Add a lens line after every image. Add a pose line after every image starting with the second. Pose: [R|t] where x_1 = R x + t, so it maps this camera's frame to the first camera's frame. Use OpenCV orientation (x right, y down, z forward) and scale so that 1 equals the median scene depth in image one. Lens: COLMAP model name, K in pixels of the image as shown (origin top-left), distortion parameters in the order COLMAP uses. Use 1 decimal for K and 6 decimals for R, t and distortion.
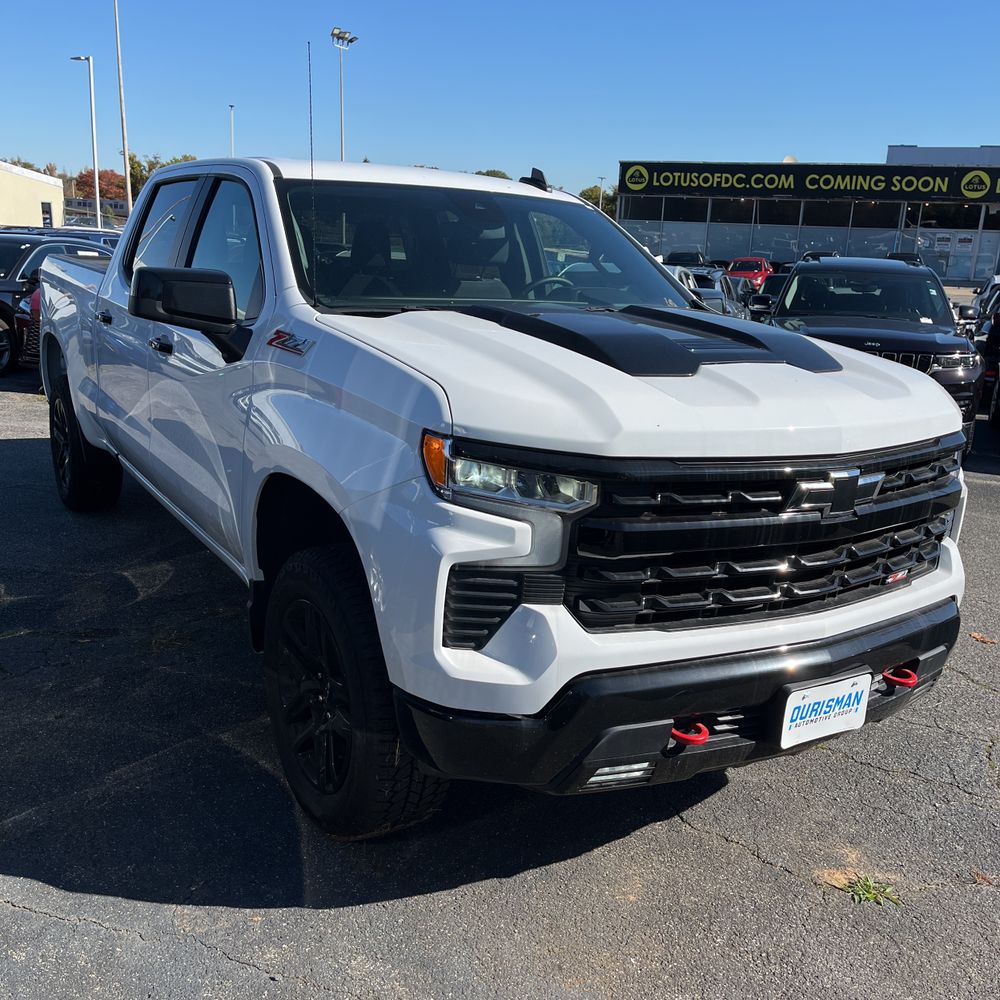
lens RADIAL K [[1020.1, 0, 501.1], [0, 1020.1, 505.0], [0, 0, 1]] dist [0.024080, 0.000000]
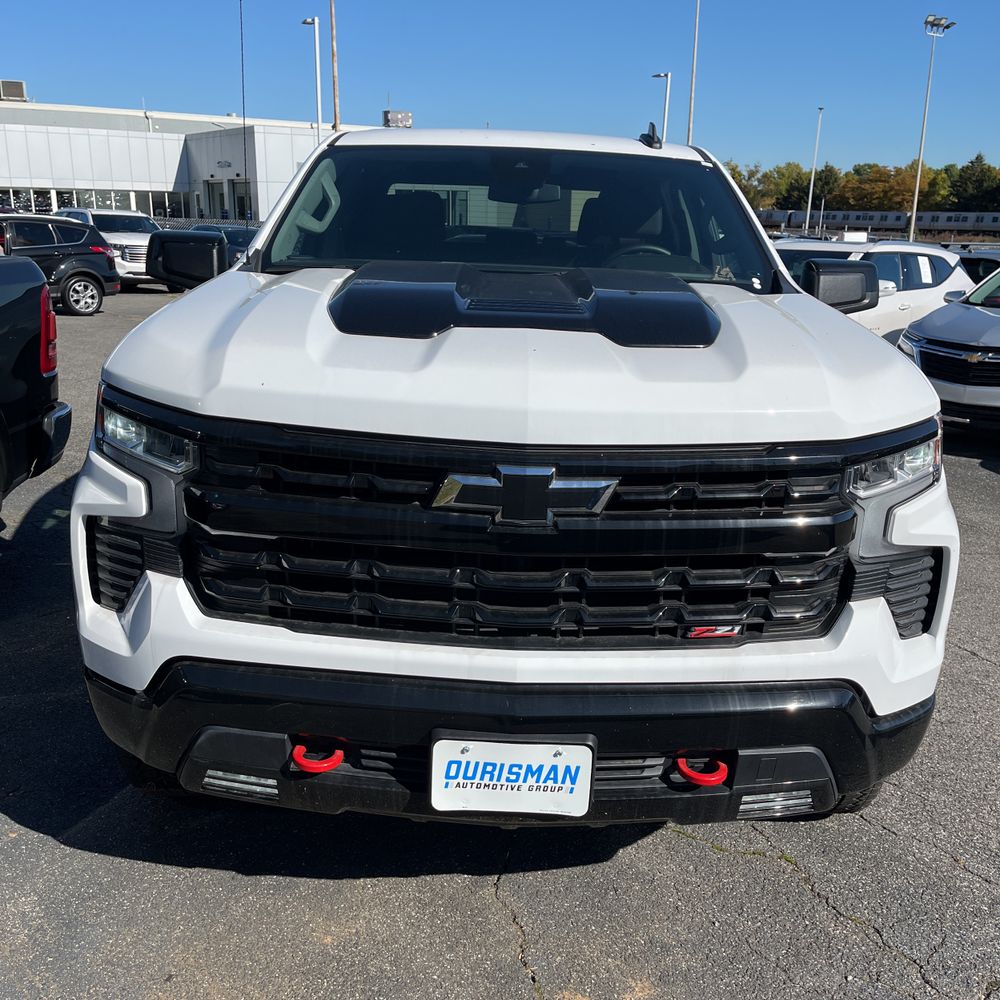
lens RADIAL K [[1020.1, 0, 503.7], [0, 1020.1, 493.5], [0, 0, 1]] dist [0.024080, 0.000000]
pose [[0.854135, 0.113580, -0.507496, 0.566643], [-0.121663, 0.992420, 0.017346, -0.020005], [0.505619, 0.046927, 0.861480, 0.271792]]
